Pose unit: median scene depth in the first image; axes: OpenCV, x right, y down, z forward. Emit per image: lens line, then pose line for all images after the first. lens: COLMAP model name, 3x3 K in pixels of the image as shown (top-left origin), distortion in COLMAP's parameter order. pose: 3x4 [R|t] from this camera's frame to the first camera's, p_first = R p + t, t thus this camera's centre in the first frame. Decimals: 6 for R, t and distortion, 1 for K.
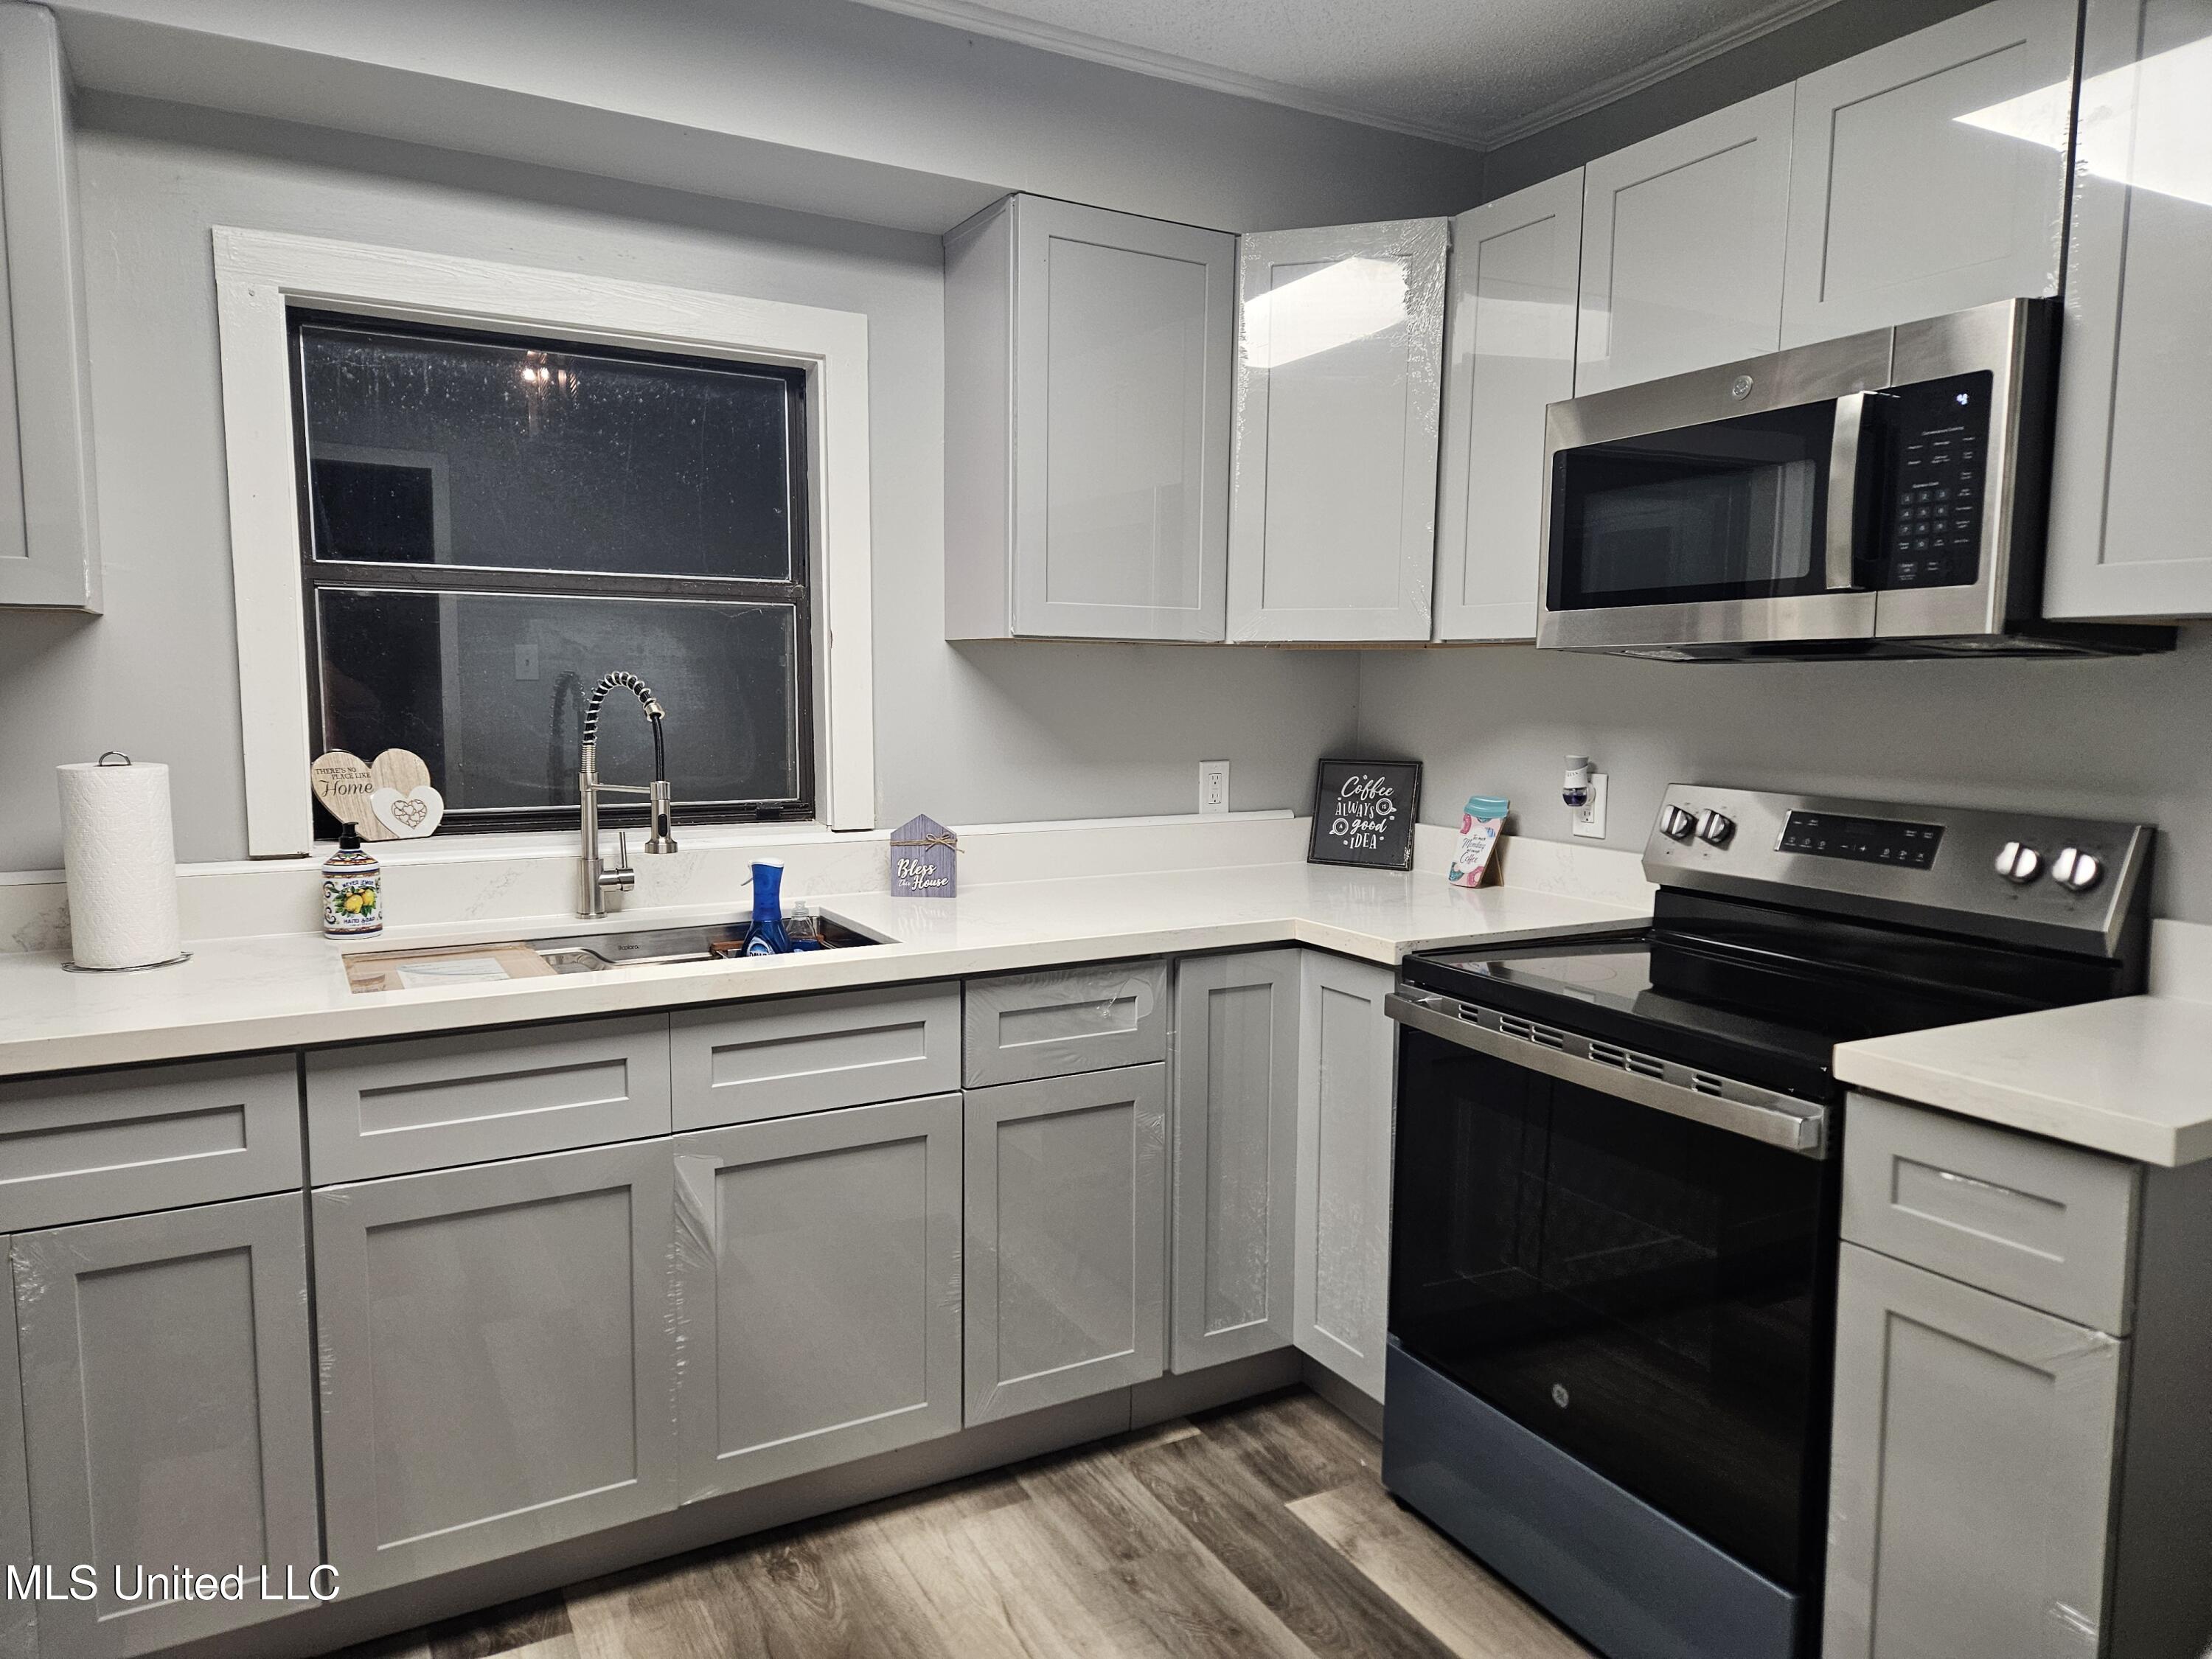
lens RADIAL K [[1477.0, 0, 1112.8], [0, 1477.0, 842.3], [0, 0, 1]] dist [0.092454, -0.082810]
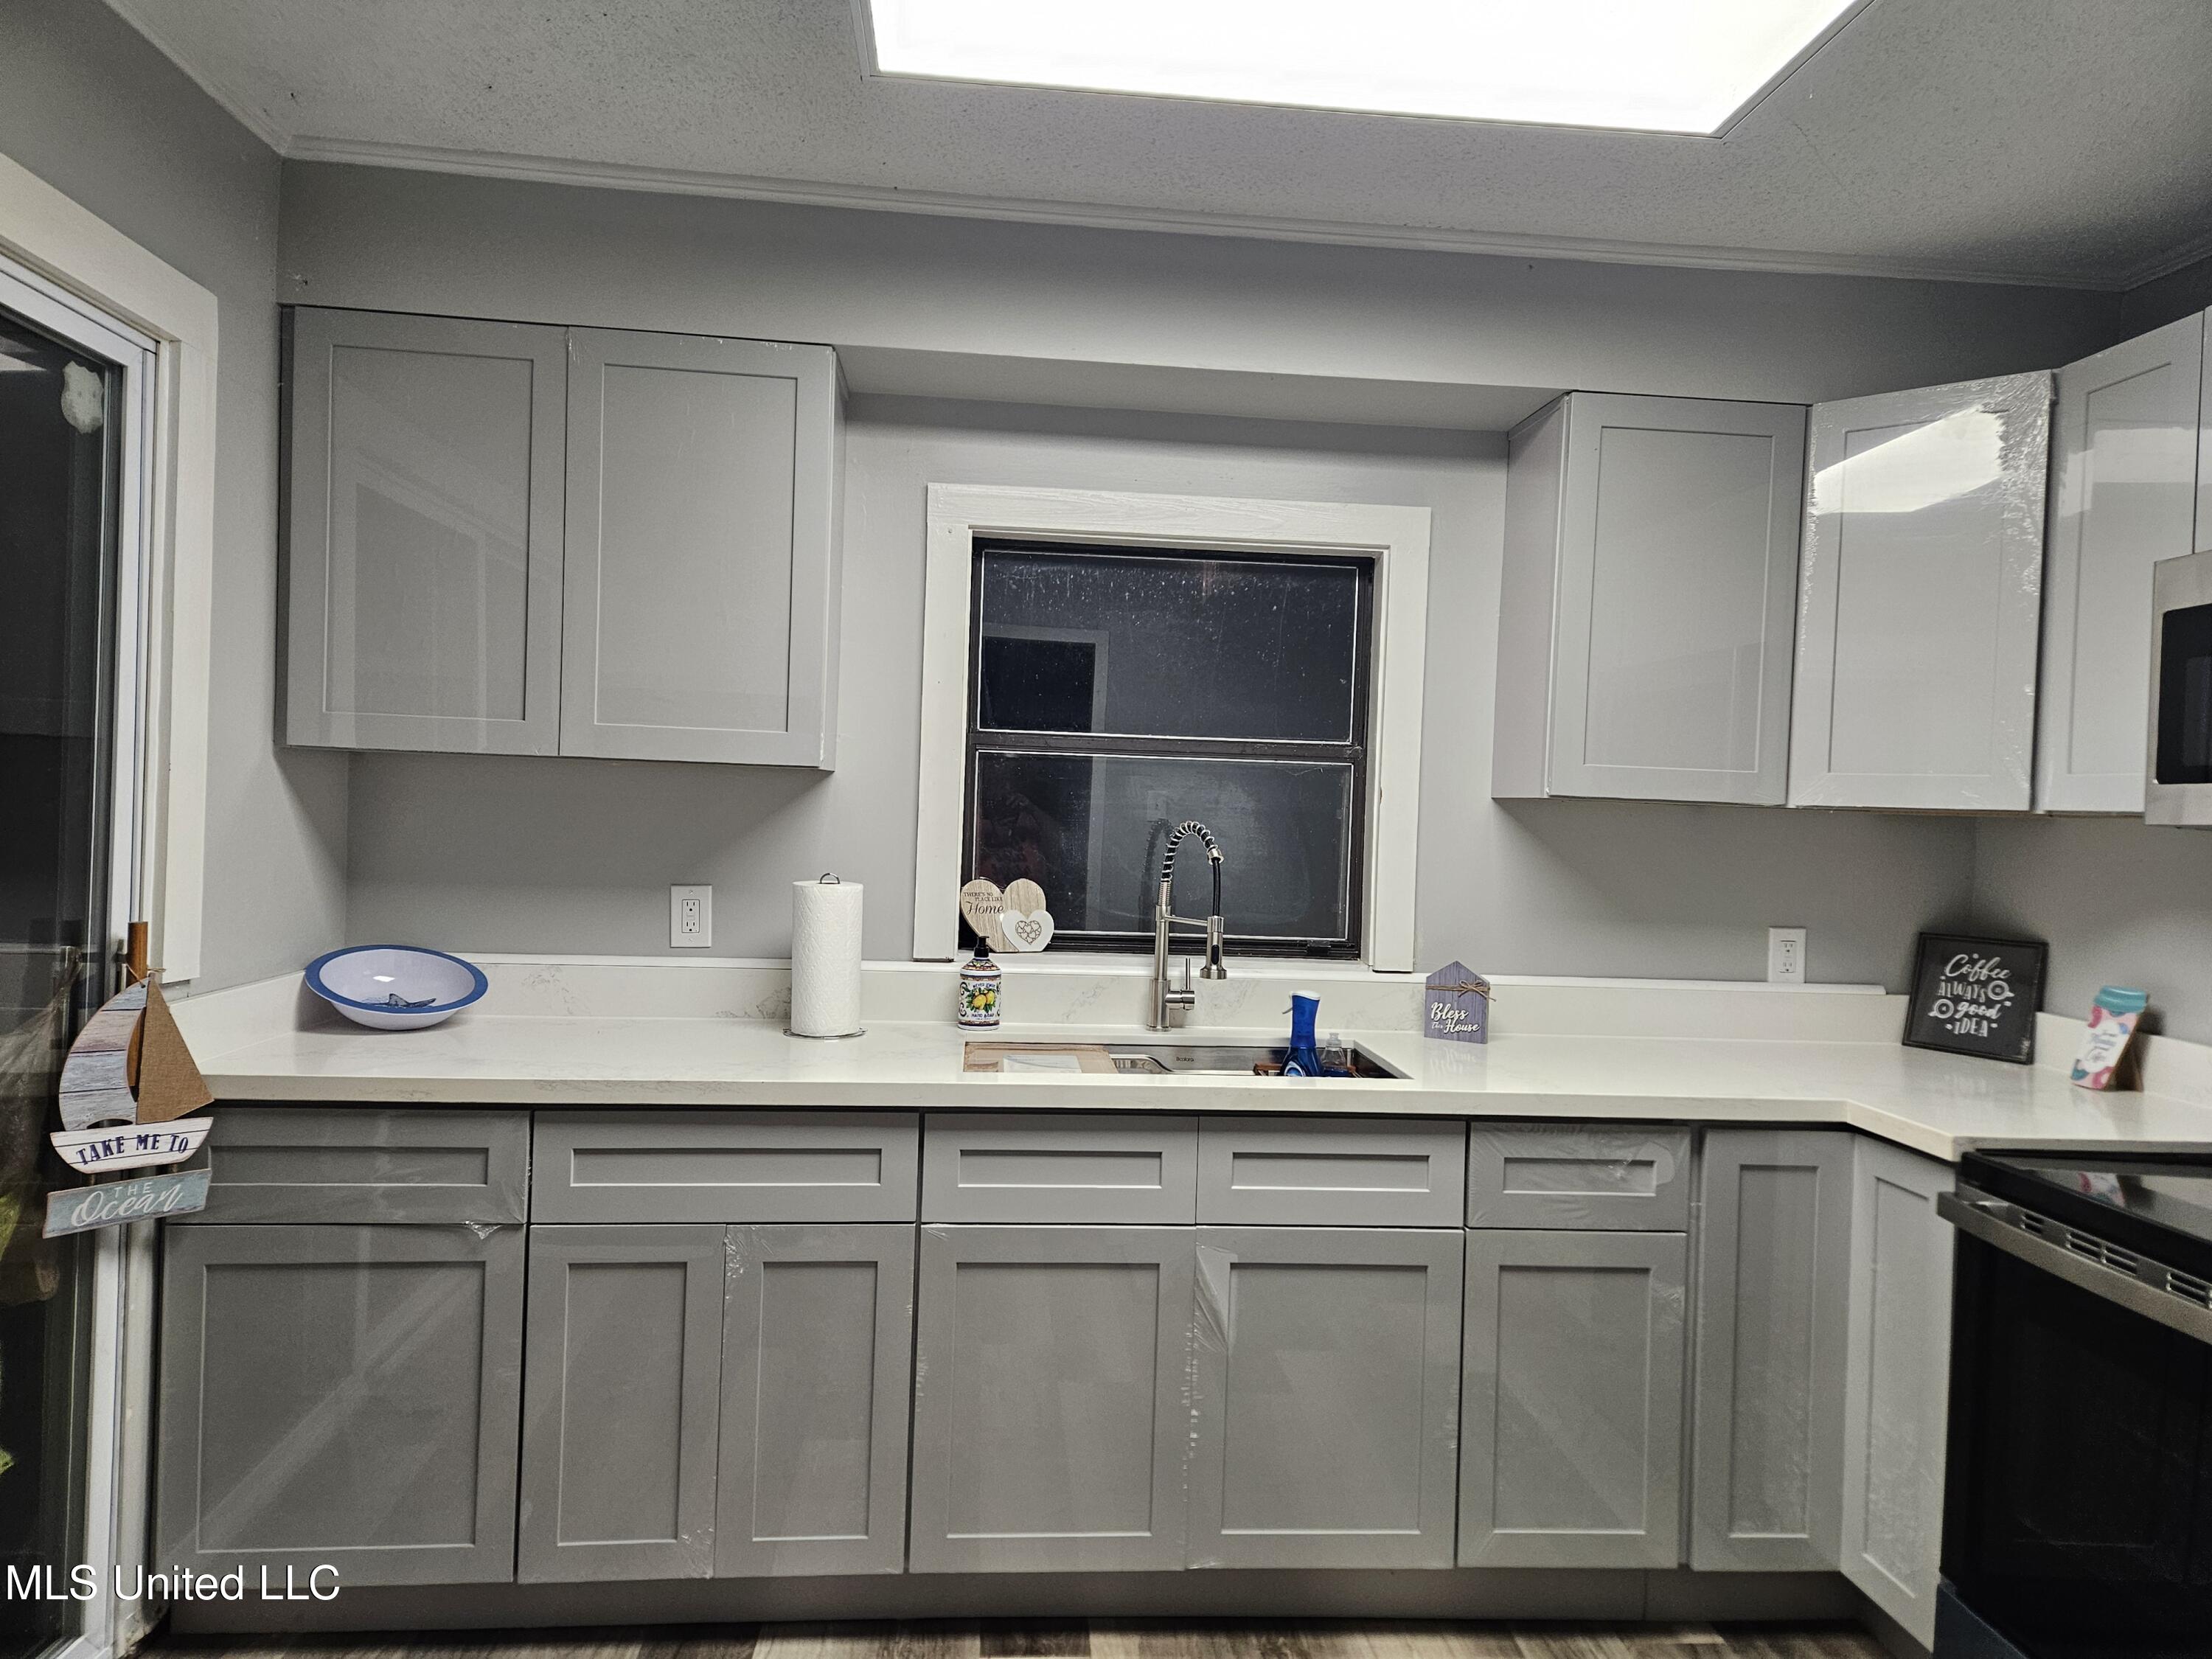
lens RADIAL K [[1477.0, 0, 1112.8], [0, 1477.0, 842.3], [0, 0, 1]] dist [0.092454, -0.082810]
pose [[0.911285, 0.034866, -0.410298, 0.086464], [-0.073960, 0.994064, -0.079794, -0.000677], [0.405080, 0.103060, 0.908454, -0.076173]]
